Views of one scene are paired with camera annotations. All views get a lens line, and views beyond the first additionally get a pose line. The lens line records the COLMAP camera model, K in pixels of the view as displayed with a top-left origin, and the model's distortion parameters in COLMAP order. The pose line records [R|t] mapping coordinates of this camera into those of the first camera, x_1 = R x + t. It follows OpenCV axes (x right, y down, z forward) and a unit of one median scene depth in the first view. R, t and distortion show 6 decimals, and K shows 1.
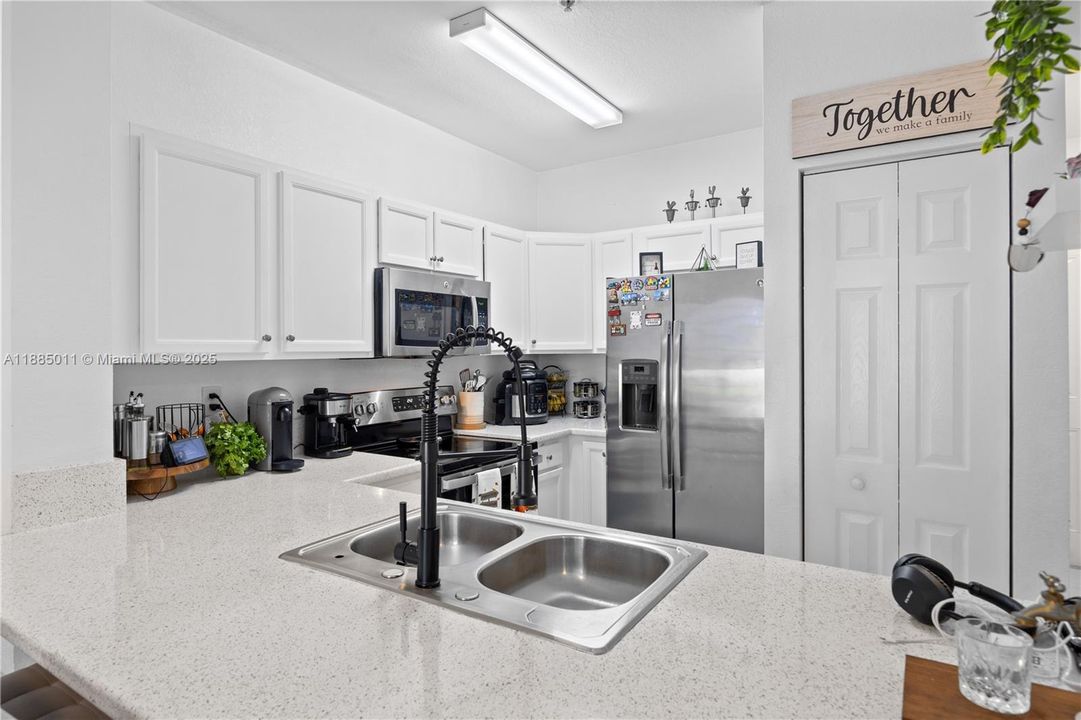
lens RADIAL K [[603.1, 0, 539.9], [0, 603.1, 348.3], [0, 0, 1]] dist [-0.001518, -0.001383]
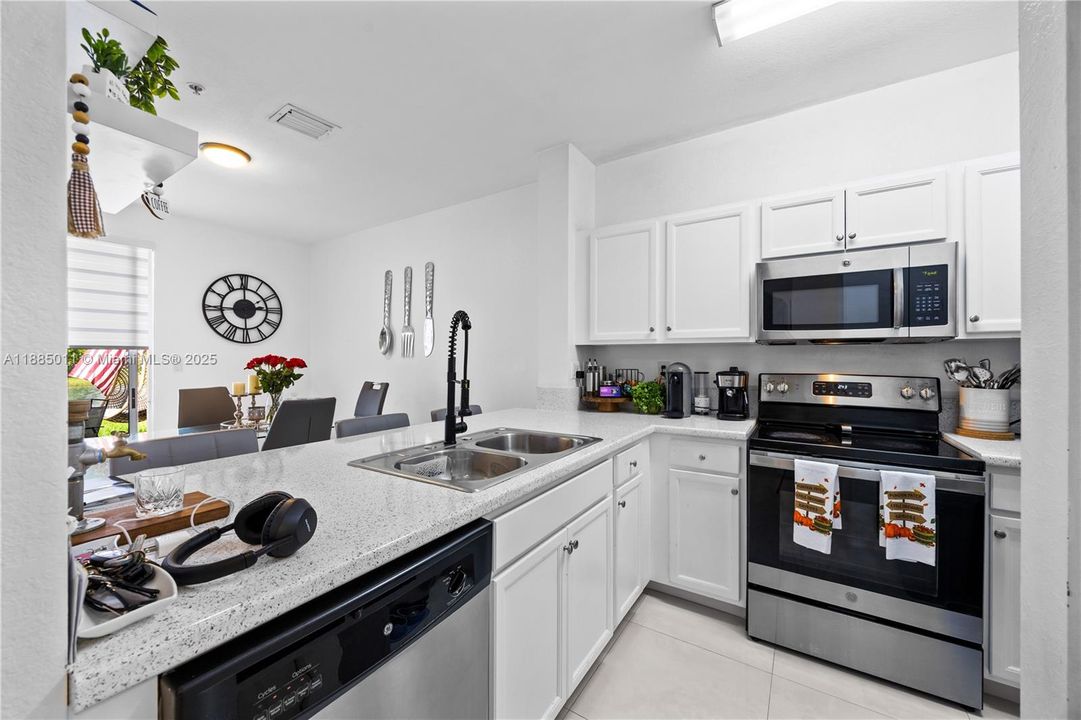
lens RADIAL K [[416.9, 0, 538.8], [0, 416.9, 356.6], [0, 0, 1]] dist [0.000762, -0.000514]
pose [[0.005742, 0.000865, -0.999983, 0.484906], [-0.006125, 0.999981, 0.000830, 0.041471], [0.999965, 0.006120, 0.005747, 0.519577]]
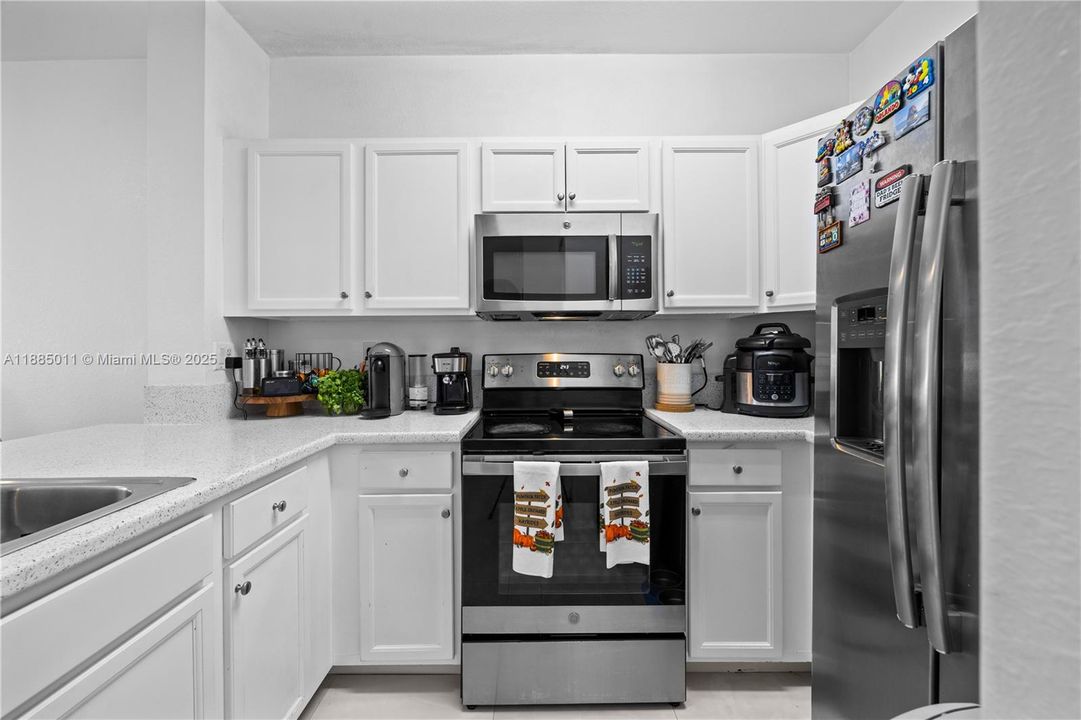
lens RADIAL K [[416.9, 0, 542.6], [0, 416.9, 348.5], [0, 0, 1]] dist [0.000762, -0.000514]
pose [[0.545569, 0.001644, -0.838064, 0.298272], [0.001433, 0.999995, 0.002894, 0.060043], [0.838065, -0.002780, 0.545564, 0.661946]]
